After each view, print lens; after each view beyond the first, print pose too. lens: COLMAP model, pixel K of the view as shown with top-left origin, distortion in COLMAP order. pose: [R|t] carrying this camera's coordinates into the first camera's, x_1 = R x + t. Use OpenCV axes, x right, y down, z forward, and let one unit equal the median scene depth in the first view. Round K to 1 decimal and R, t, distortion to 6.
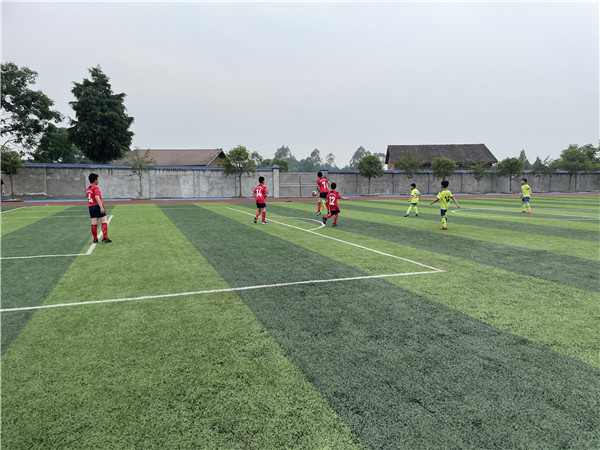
lens RADIAL K [[448.1, 0, 300.6], [0, 448.1, 227.1], [0, 0, 1]] dist [0.001726, -0.009685]
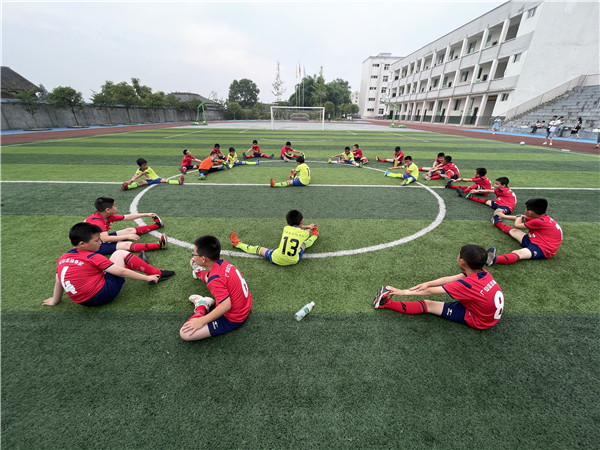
lens RADIAL K [[239.3, 0, 301.8], [0, 239.3, 224.4], [0, 0, 1]] dist [0.003176, 0.000544]
pose [[0.334128, -0.391952, 0.857165, 0.074454], [0.089889, 0.918539, 0.384976, -0.032741], [-0.938232, -0.051582, 0.342141, 0.286116]]
